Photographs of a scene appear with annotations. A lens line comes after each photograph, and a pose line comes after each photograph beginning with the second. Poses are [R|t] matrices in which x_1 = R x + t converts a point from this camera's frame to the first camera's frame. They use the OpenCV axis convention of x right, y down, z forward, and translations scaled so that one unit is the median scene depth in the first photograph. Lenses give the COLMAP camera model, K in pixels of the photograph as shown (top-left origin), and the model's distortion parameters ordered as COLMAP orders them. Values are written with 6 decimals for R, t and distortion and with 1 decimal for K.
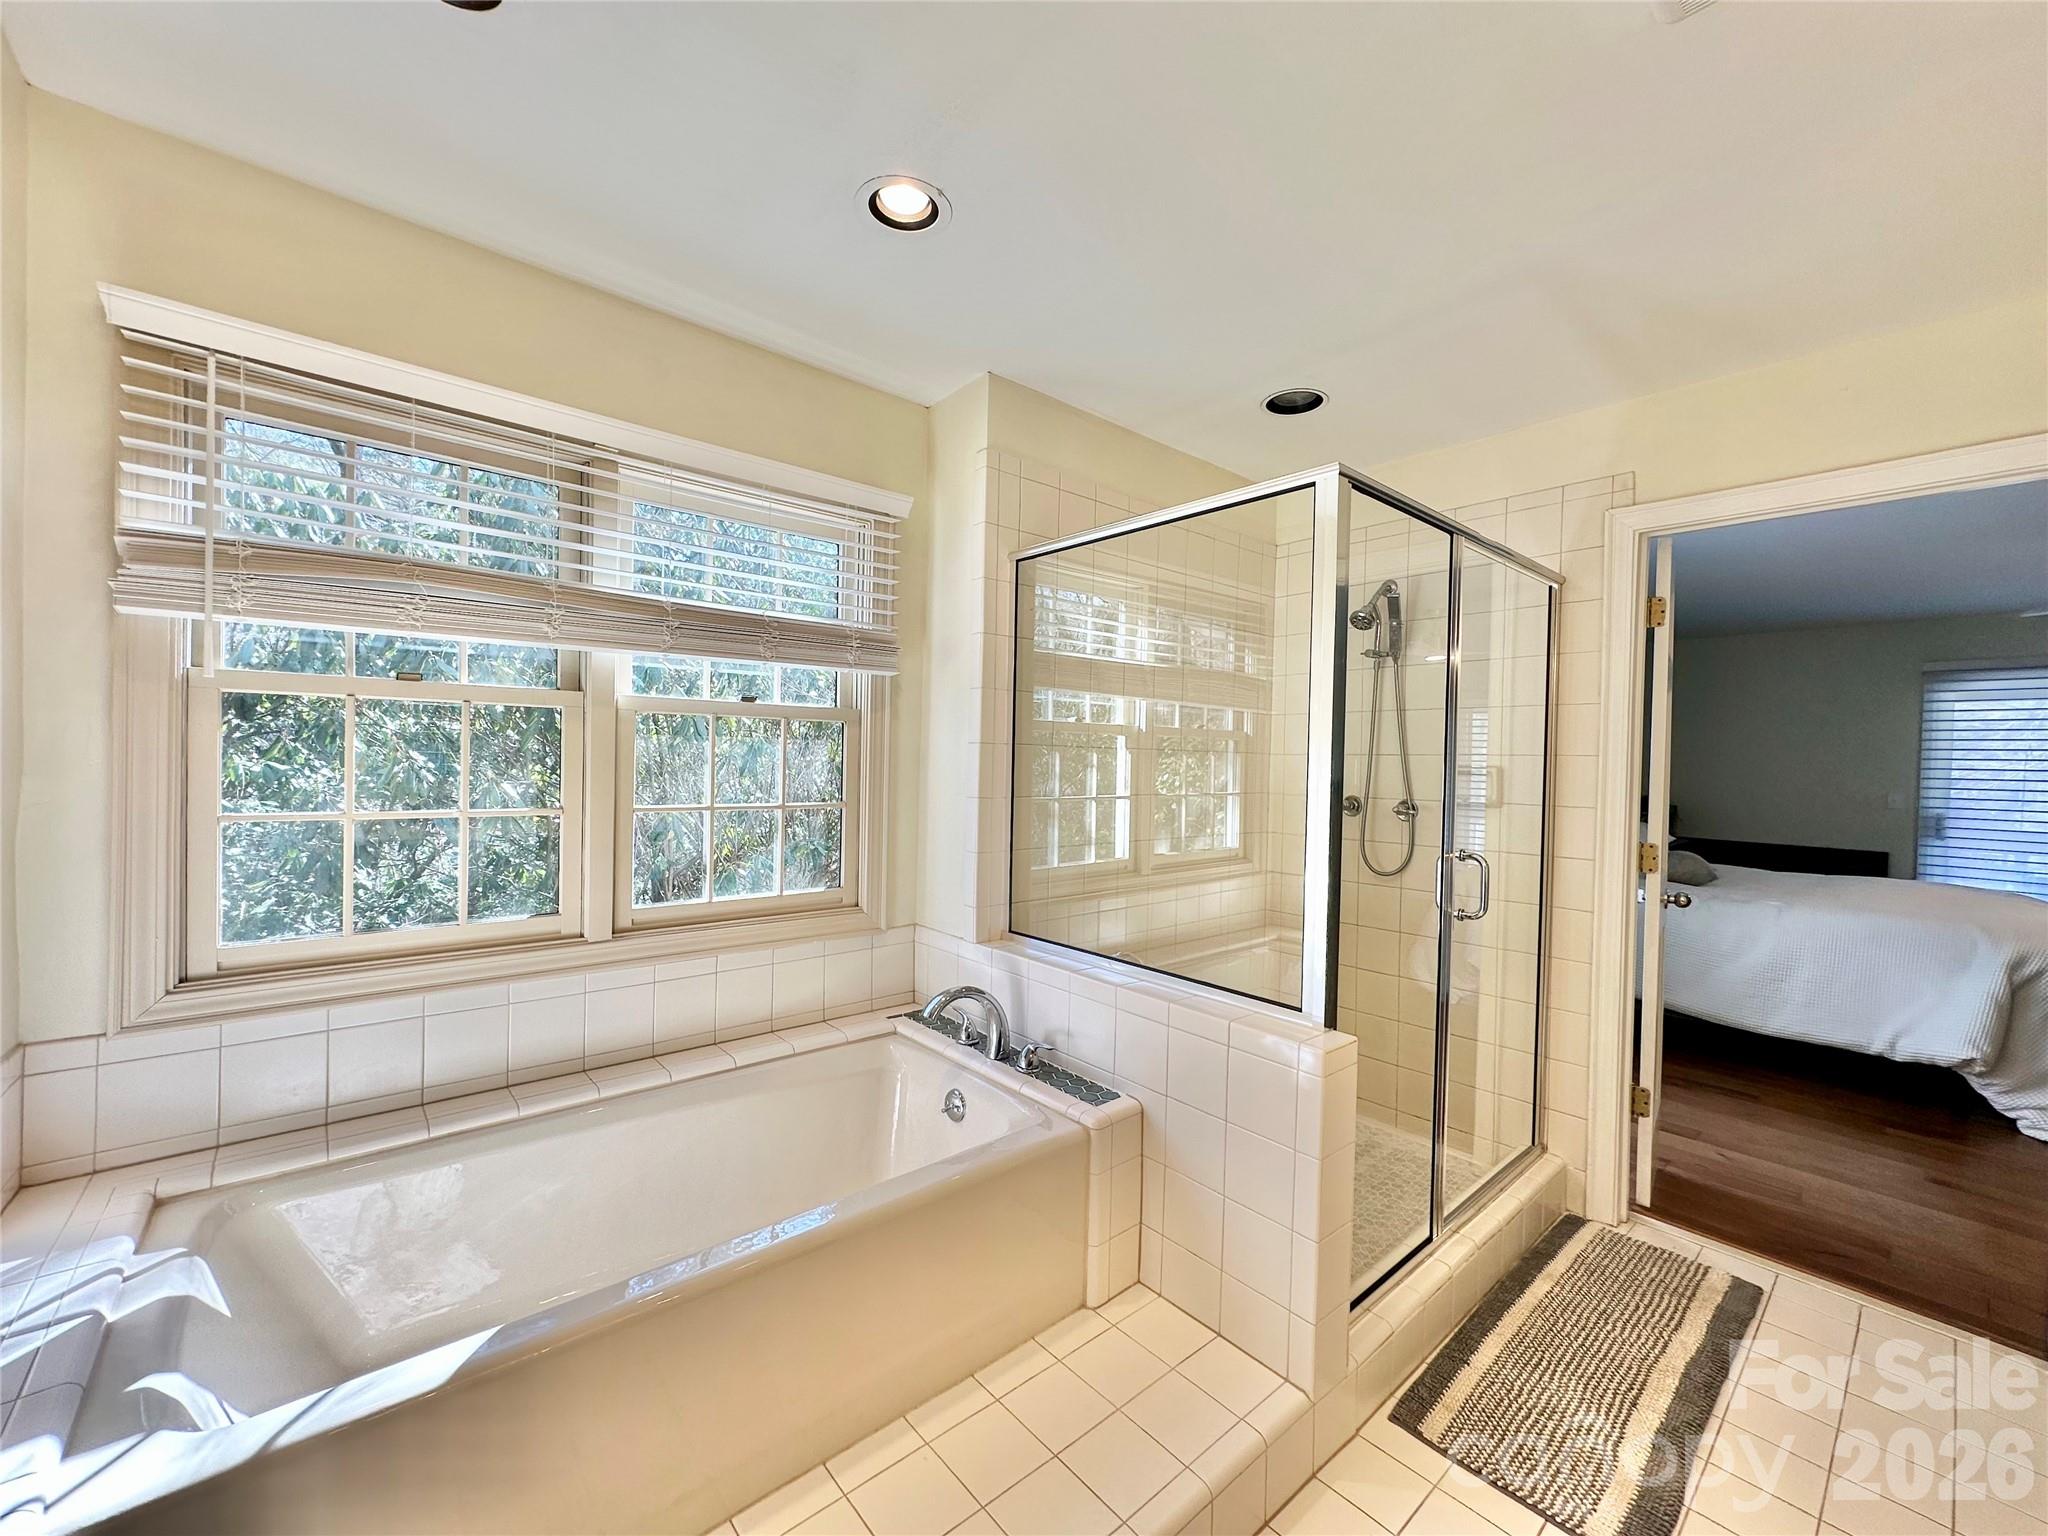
lens RADIAL K [[820.8, 0, 1028.0], [0, 820.8, 759.7], [0, 0, 1]] dist [-0.006506, 0.001771]
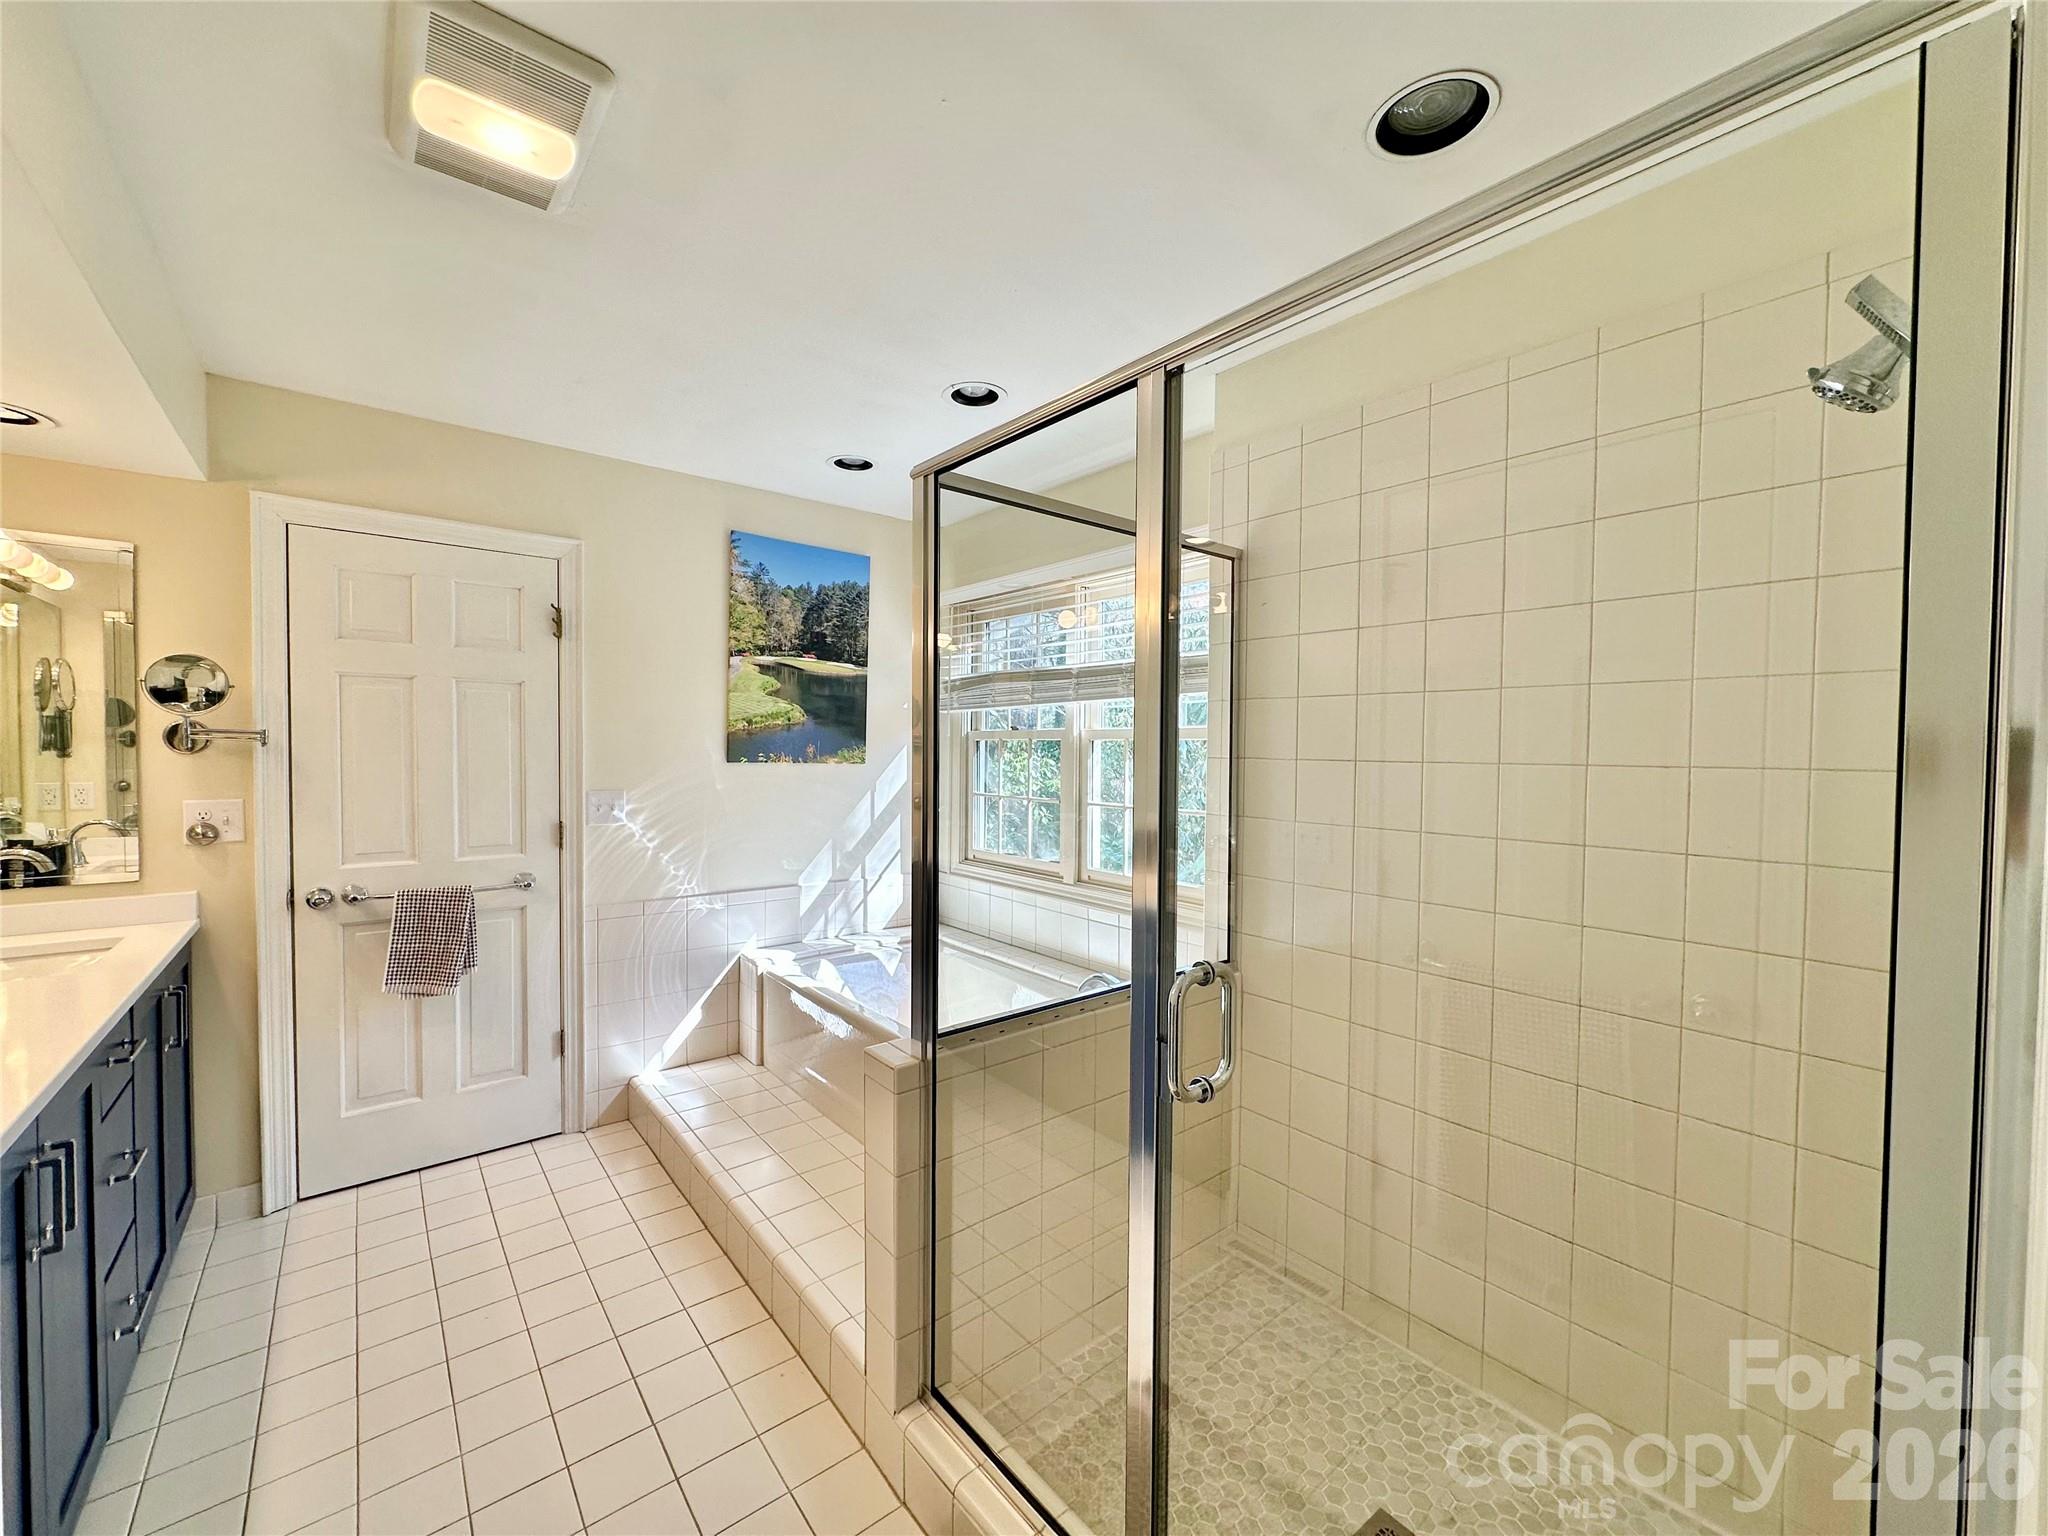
lens RADIAL K [[820.8, 0, 1029.3], [0, 820.8, 775.2], [0, 0, 1]] dist [-0.006506, 0.001771]
pose [[-0.024570, -0.004893, -0.999686, 1.141854], [-0.029789, 0.999548, -0.004160, 0.018354], [0.999254, 0.029678, -0.024705, 0.995312]]
